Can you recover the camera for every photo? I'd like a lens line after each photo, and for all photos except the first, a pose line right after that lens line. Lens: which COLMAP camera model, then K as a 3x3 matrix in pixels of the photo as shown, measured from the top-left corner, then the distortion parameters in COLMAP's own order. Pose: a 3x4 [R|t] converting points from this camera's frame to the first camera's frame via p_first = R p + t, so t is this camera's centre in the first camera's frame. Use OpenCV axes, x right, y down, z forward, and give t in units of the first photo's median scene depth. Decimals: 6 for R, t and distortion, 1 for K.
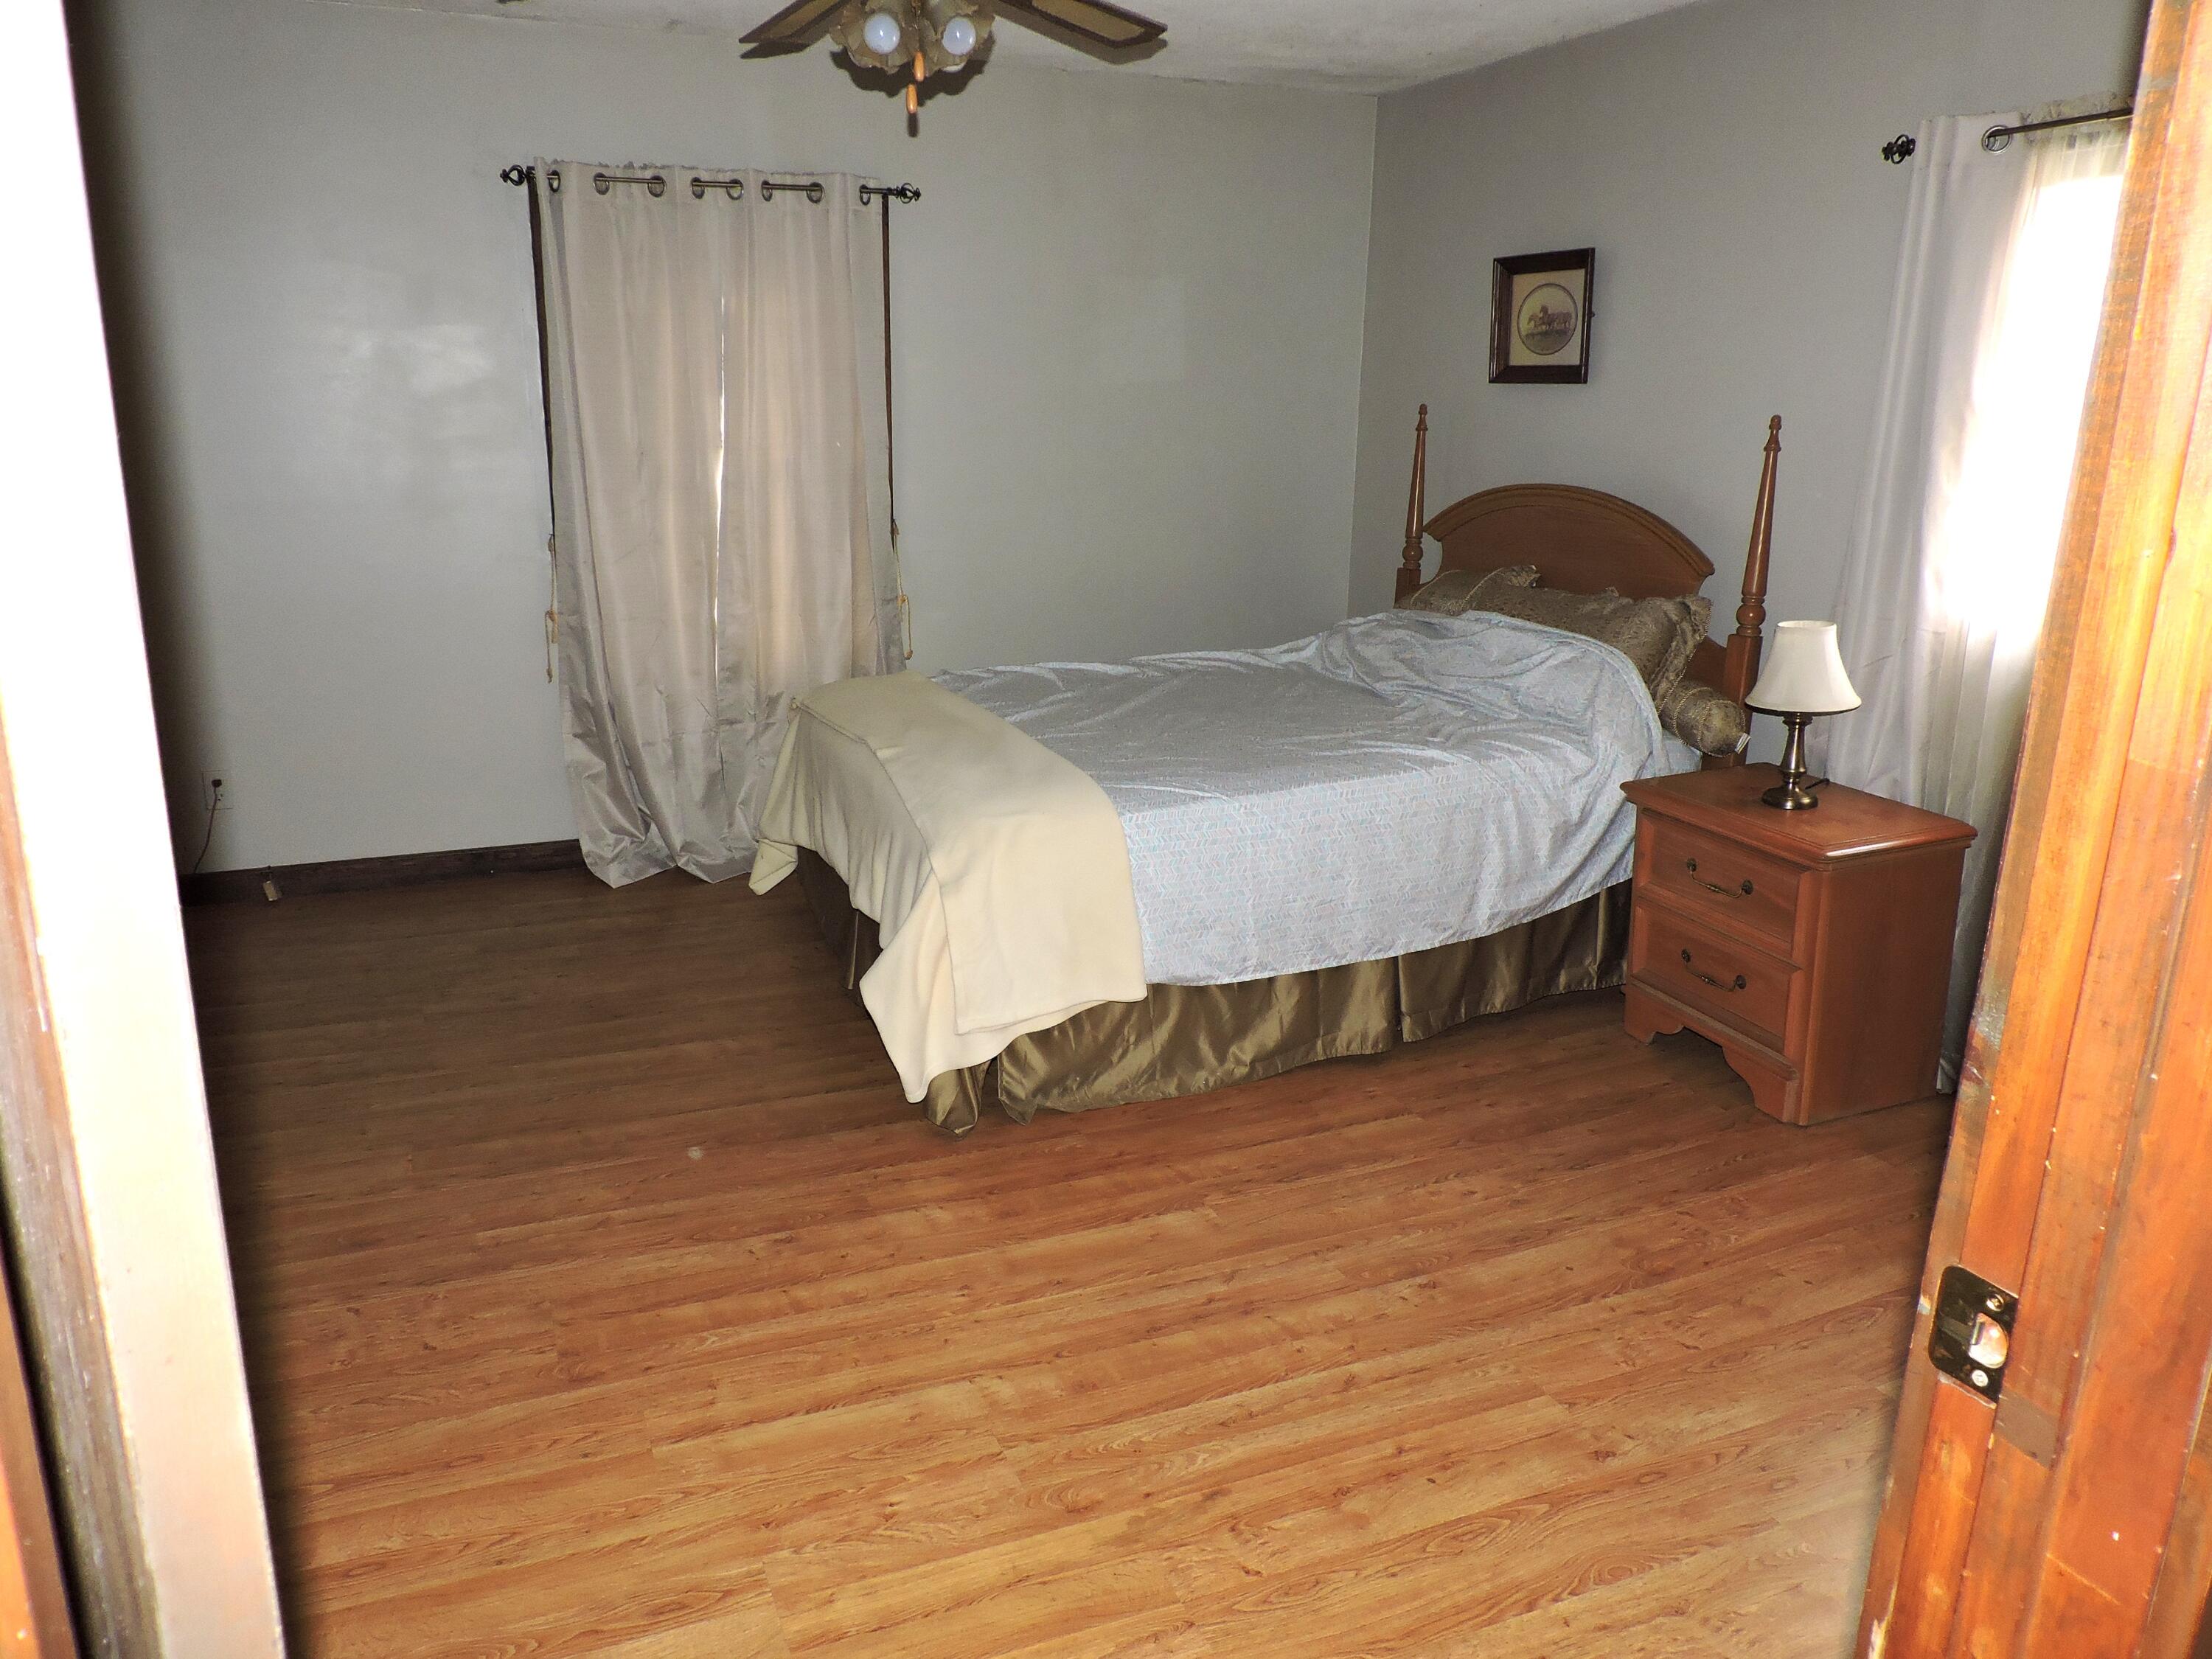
lens RADIAL K [[1568.8, 0, 1116.4], [0, 1568.8, 829.1], [0, 0, 1]] dist [-0.016343, -0.000463]
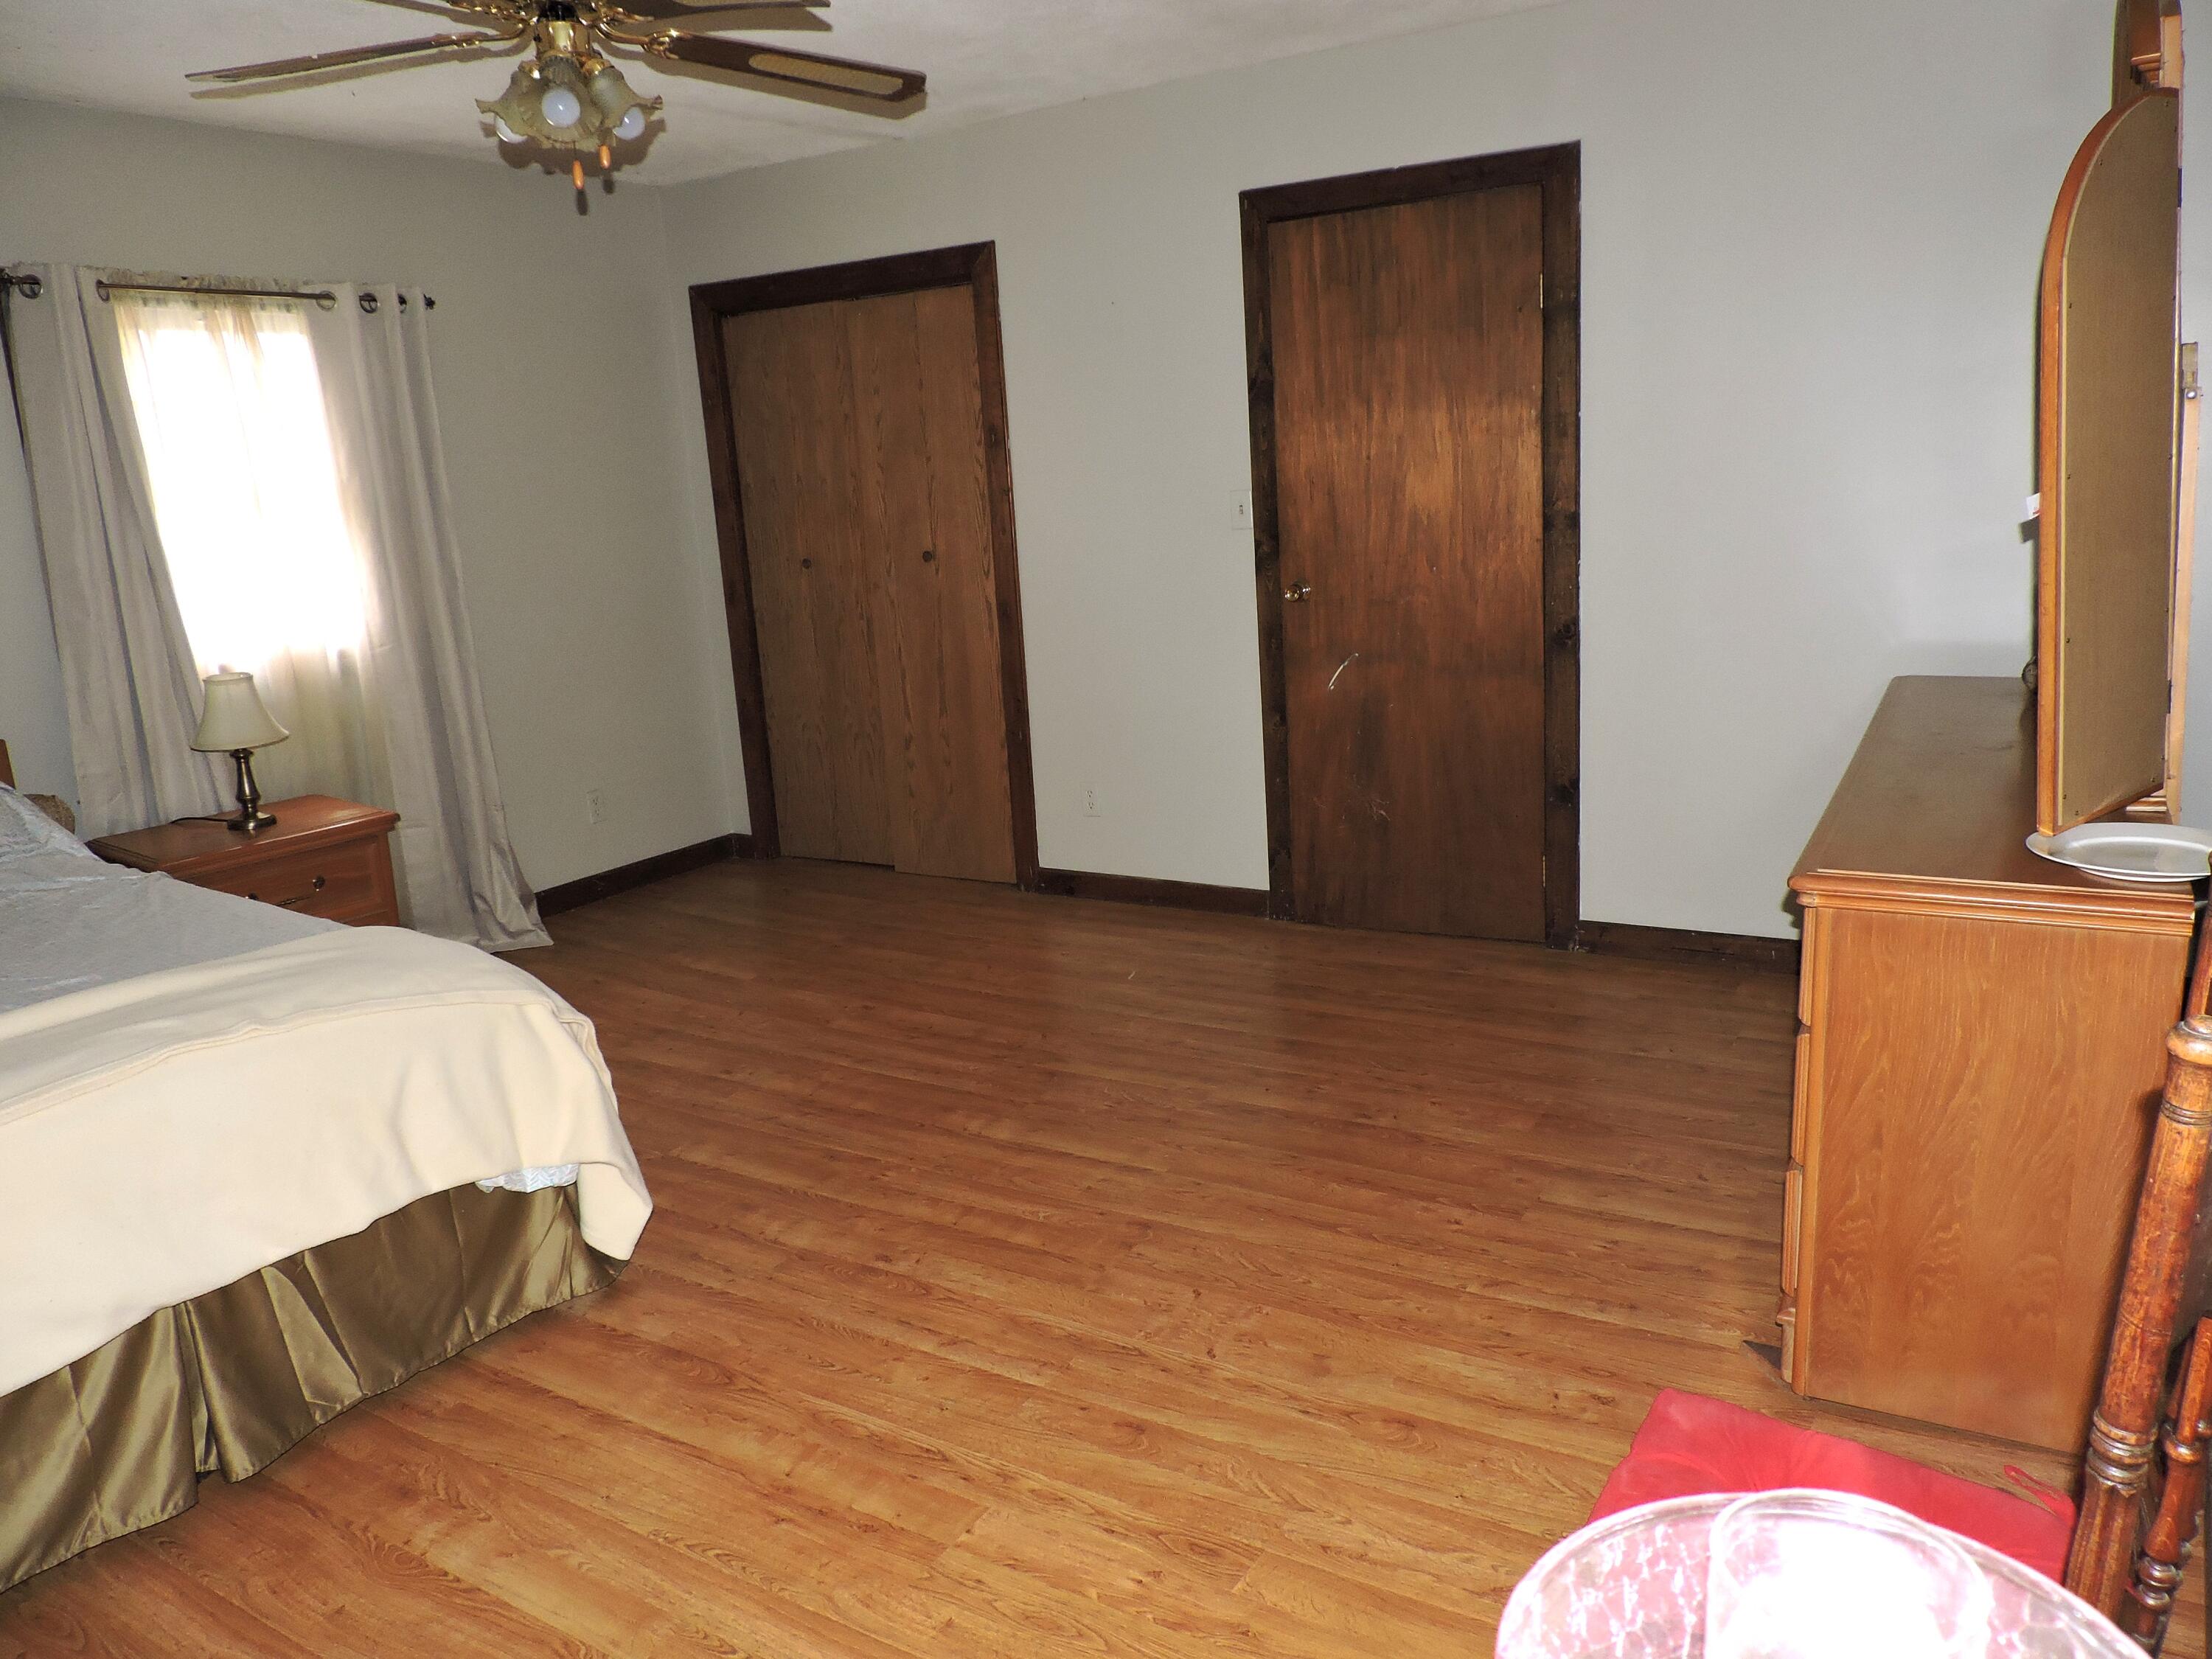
lens RADIAL K [[1568.8, 0, 1116.4], [0, 1568.8, 829.1], [0, 0, 1]] dist [-0.016343, -0.000463]
pose [[-0.570330, -0.167674, 0.804120, -1.199801], [0.260396, 0.891547, 0.370592, -0.373450], [-0.779049, 0.420749, -0.464814, 1.369068]]
